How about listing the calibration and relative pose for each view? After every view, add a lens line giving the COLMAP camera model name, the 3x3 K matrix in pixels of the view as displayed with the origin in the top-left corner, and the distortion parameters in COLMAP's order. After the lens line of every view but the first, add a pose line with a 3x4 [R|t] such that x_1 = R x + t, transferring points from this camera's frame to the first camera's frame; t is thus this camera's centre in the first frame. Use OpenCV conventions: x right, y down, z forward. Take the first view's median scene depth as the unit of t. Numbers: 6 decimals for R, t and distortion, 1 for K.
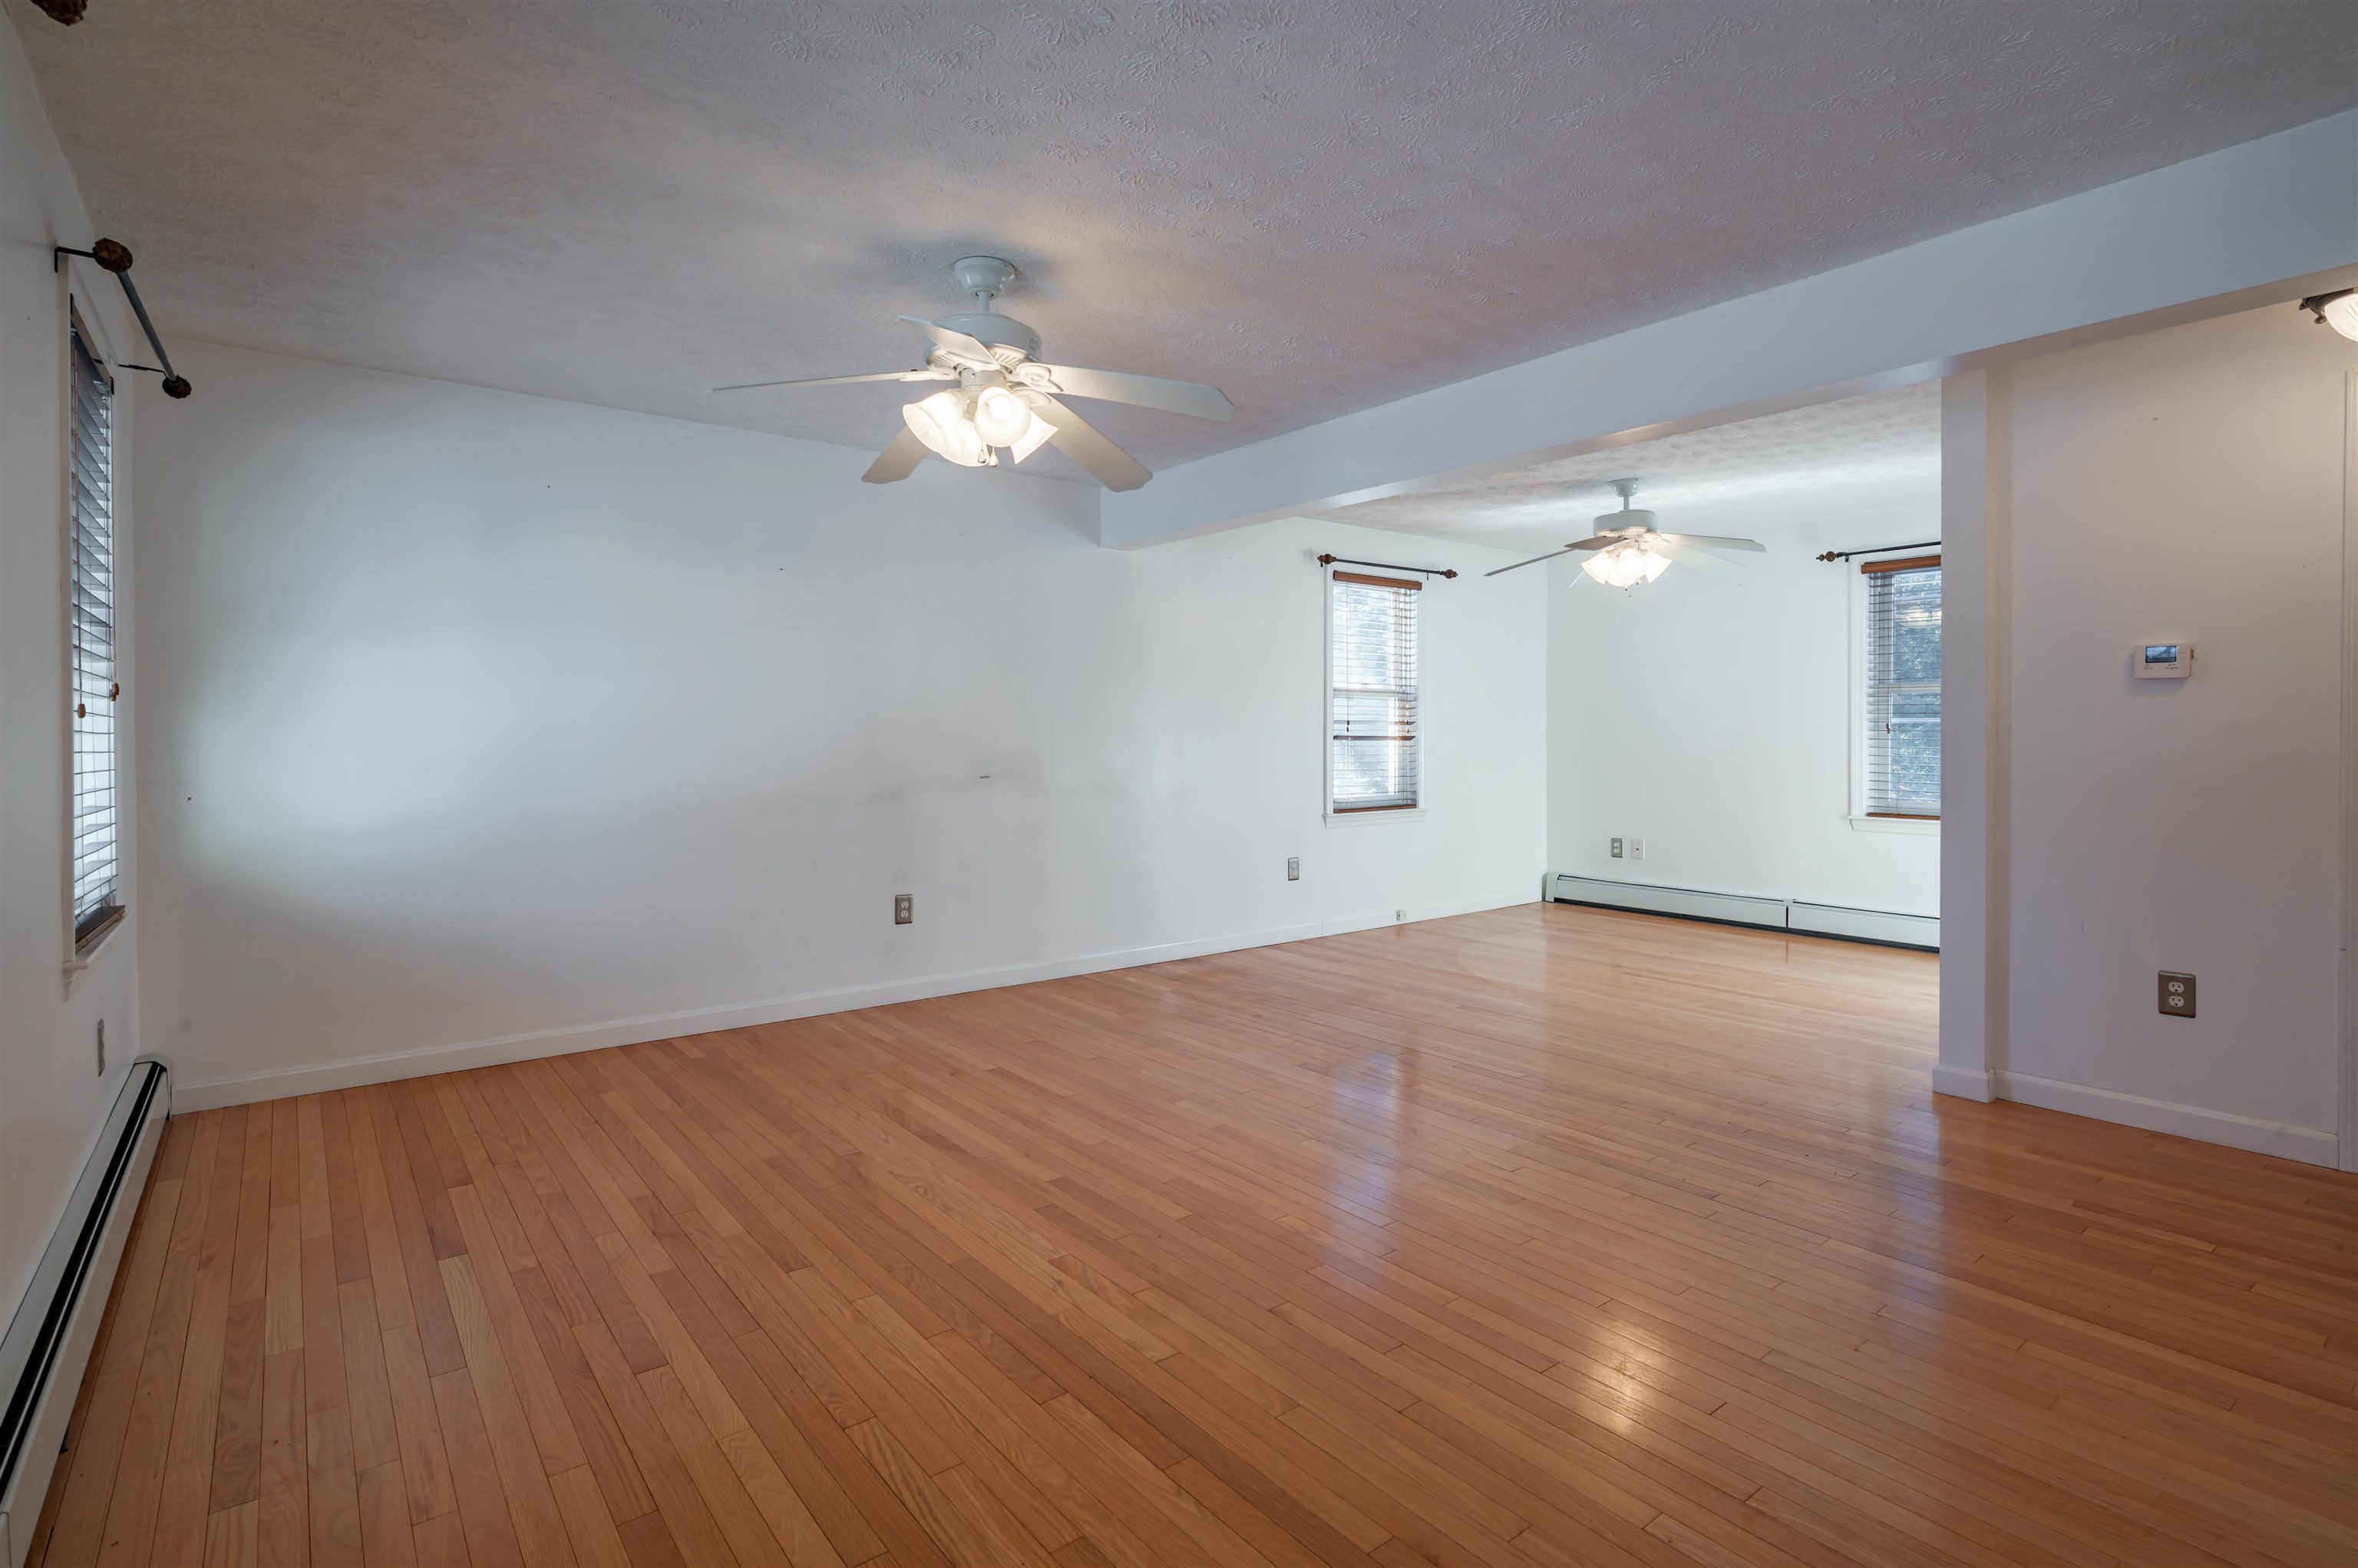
lens RADIAL K [[1167.6, 0, 1178.0], [0, 1167.6, 757.4], [0, 0, 1]] dist [0.000141, -0.000010]
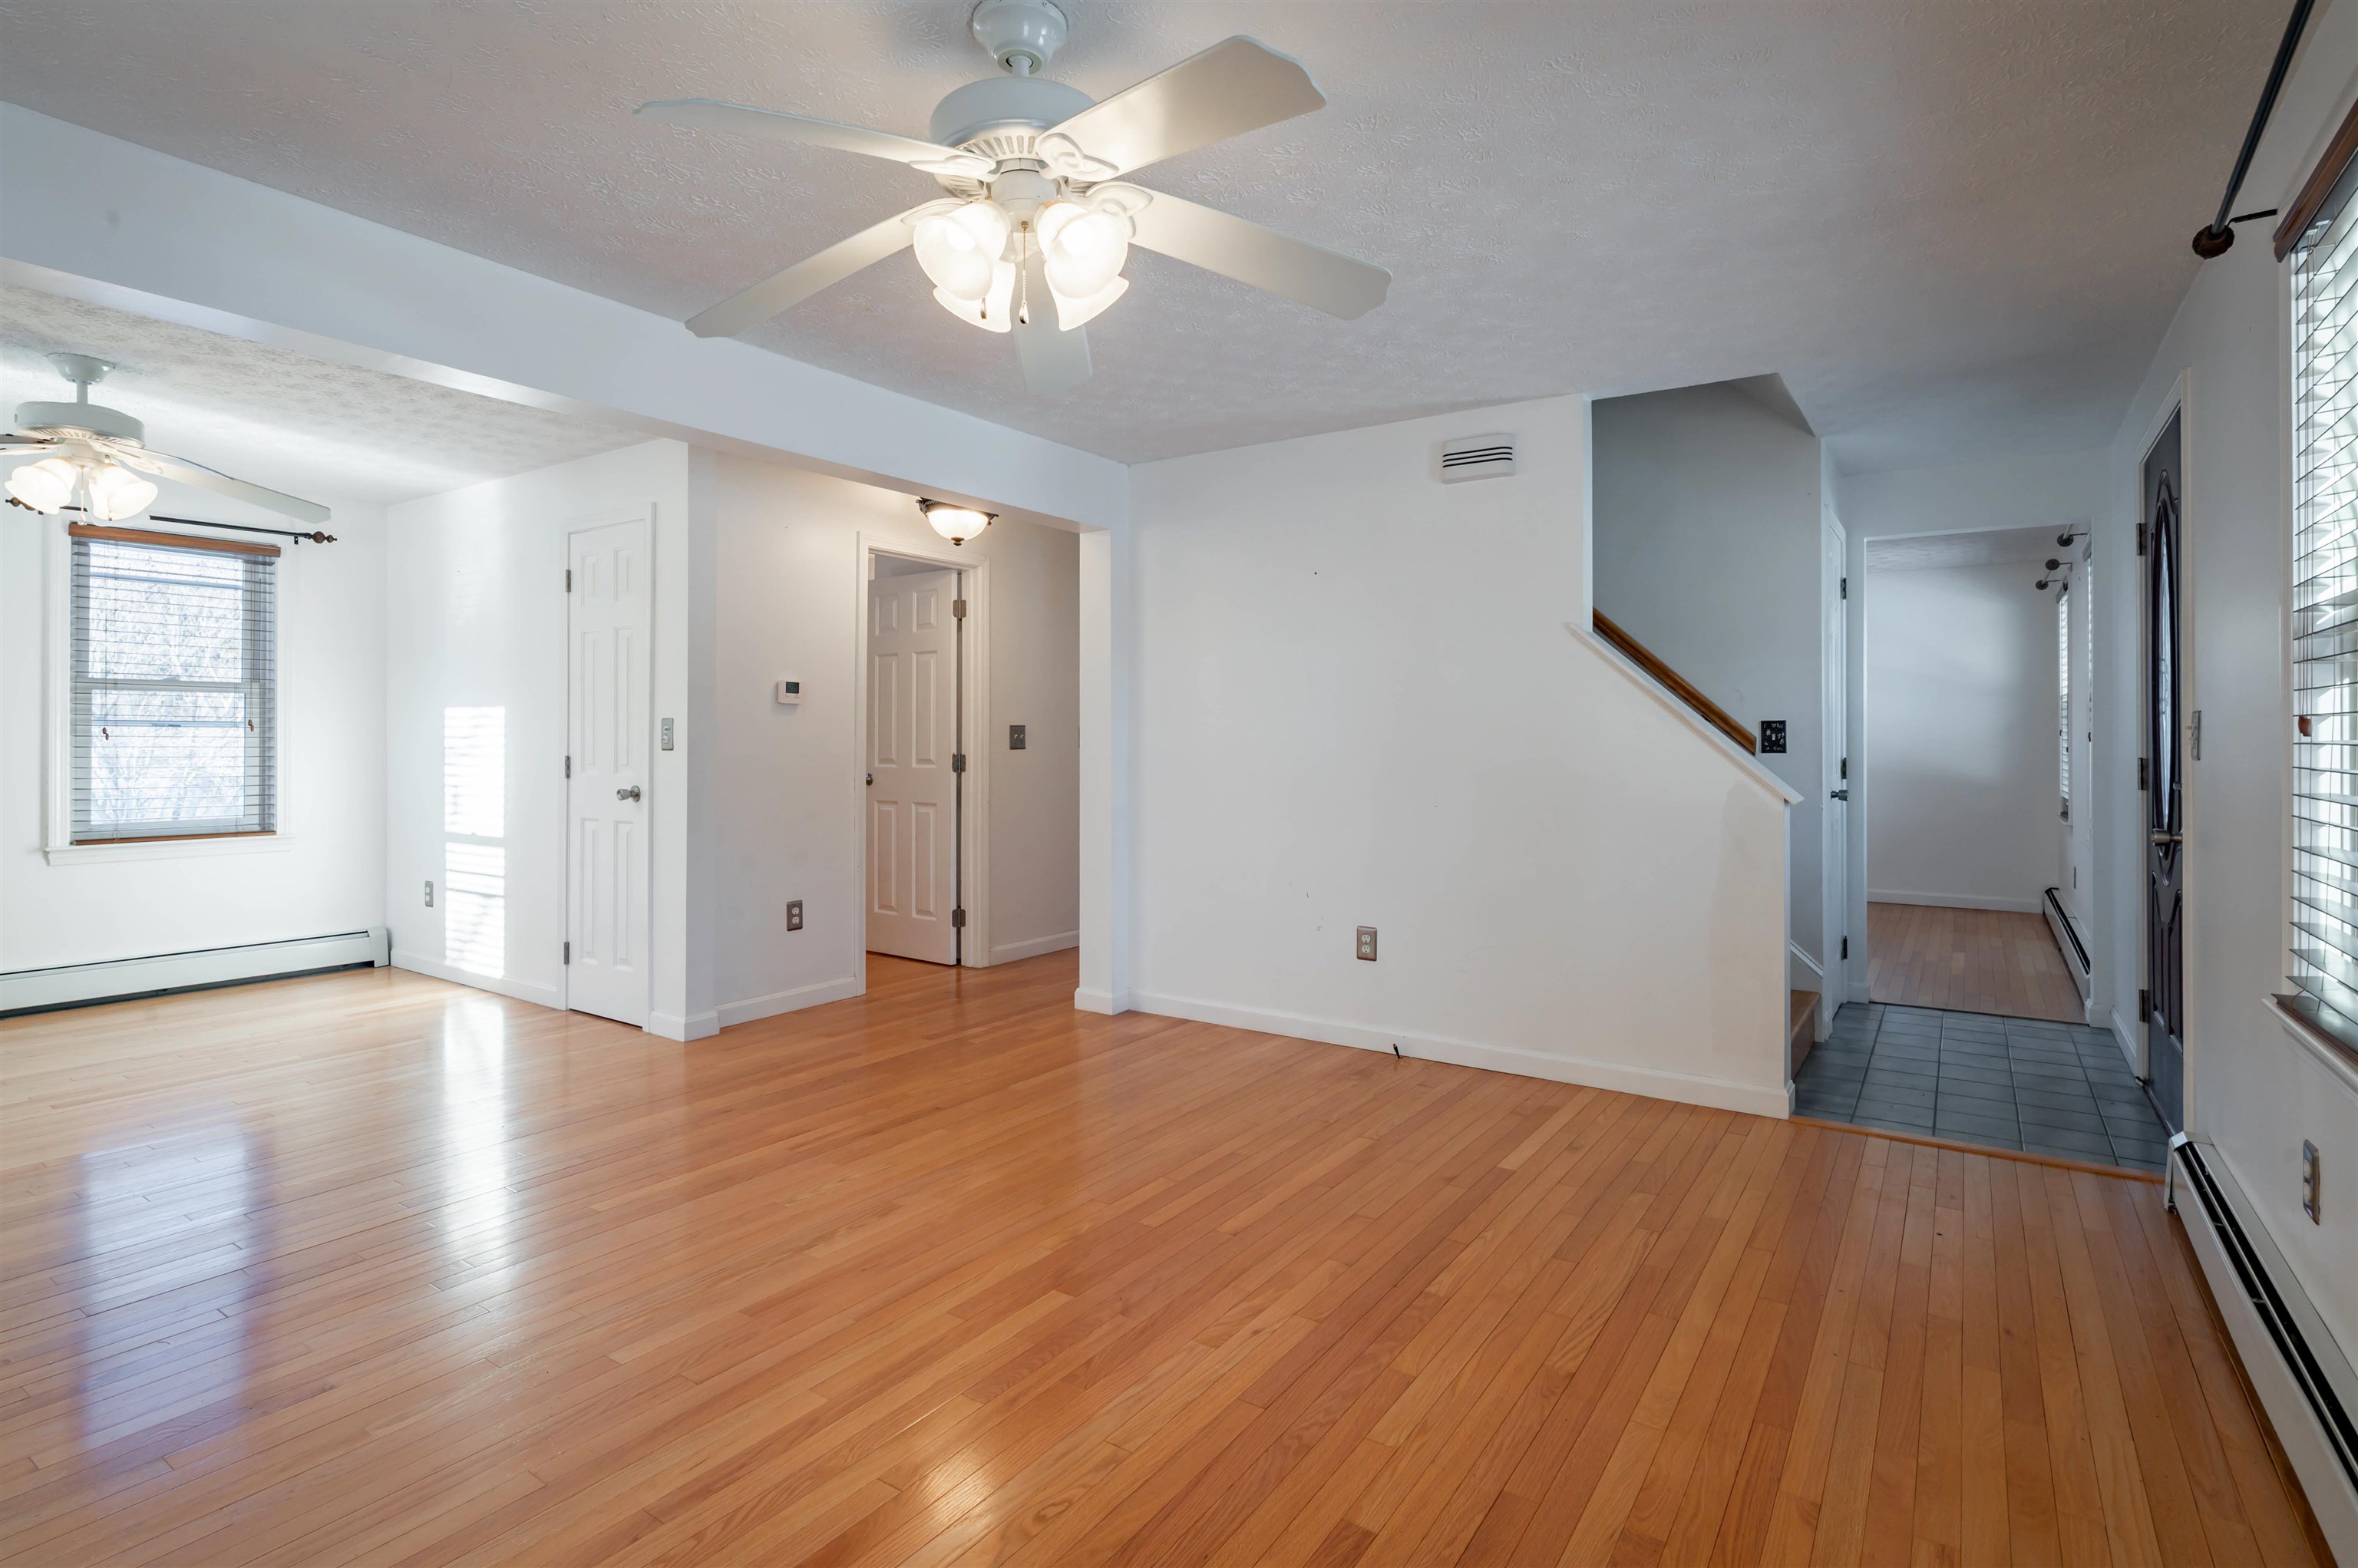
lens RADIAL K [[1188.6, 0, 1168.0], [0, 1188.6, 735.8], [0, 0, 1]] dist [-0.003366, 0.000172]
pose [[-0.320274, 0.005268, 0.947310, -0.772577], [0.017053, 0.999855, 0.000205, -0.020238], [-0.947172, 0.016220, -0.320317, 1.077809]]
